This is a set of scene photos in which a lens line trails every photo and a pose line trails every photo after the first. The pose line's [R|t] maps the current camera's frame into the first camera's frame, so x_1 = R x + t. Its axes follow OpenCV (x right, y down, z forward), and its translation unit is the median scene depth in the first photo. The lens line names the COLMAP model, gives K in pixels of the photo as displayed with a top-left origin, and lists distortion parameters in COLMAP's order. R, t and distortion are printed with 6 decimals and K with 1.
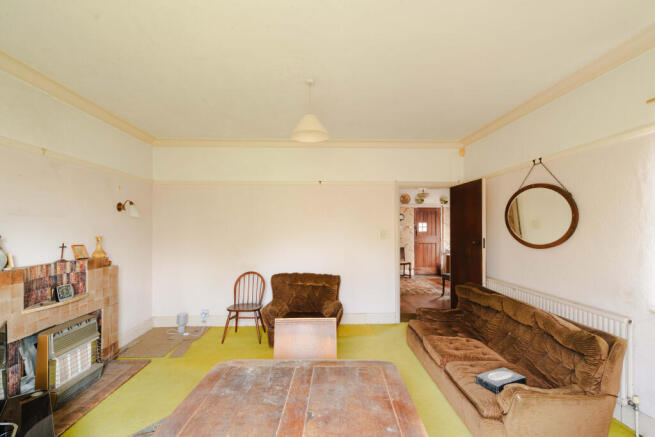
lens RADIAL K [[300.2, 0, 329.0], [0, 300.2, 227.8], [0, 0, 1]] dist [0.000473, 0.000534]
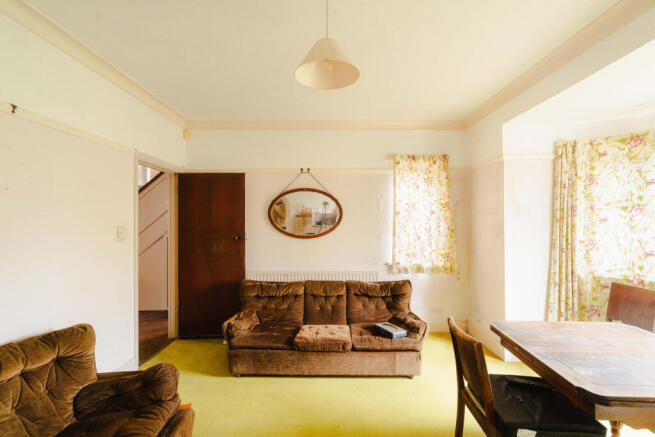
lens RADIAL K [[300.2, 0, 329.0], [0, 300.2, 227.8], [0, 0, 1]] dist [0.000473, 0.000534]
pose [[0.065457, -0.015943, 0.997728, -0.509866], [0.004242, 0.999868, 0.015698, 0.003311], [-0.997846, 0.003204, 0.065516, 0.712908]]
